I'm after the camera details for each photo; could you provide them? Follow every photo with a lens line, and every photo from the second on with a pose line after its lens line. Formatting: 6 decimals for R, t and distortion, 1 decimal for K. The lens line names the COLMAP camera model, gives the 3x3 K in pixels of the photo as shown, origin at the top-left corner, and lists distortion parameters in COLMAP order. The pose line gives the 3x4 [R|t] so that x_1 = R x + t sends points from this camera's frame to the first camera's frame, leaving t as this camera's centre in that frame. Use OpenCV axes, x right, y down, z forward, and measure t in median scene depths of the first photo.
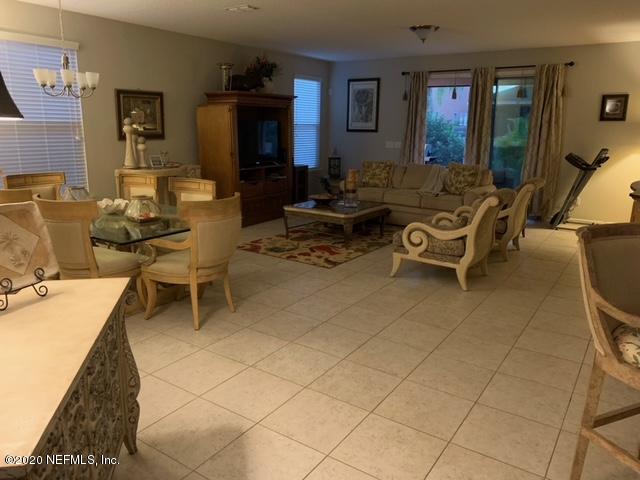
lens RADIAL K [[484.5, 0, 320.0], [0, 484.5, 240.0], [0, 0, 1]] dist [-0.007015, -0.000175]
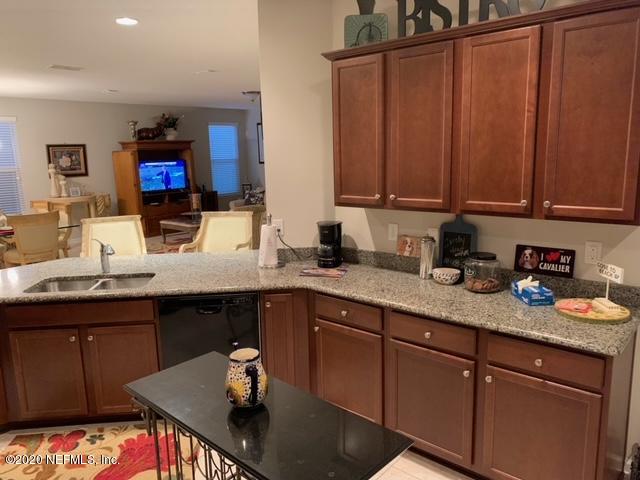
lens RADIAL K [[484.5, 0, 320.0], [0, 484.5, 240.0], [0, 0, 1]] dist [-0.007015, -0.000175]
pose [[0.992306, -0.015741, -0.122807, 0.559658], [0.009596, 0.998679, -0.050472, 0.061581], [0.123439, 0.048905, 0.991146, -0.336940]]
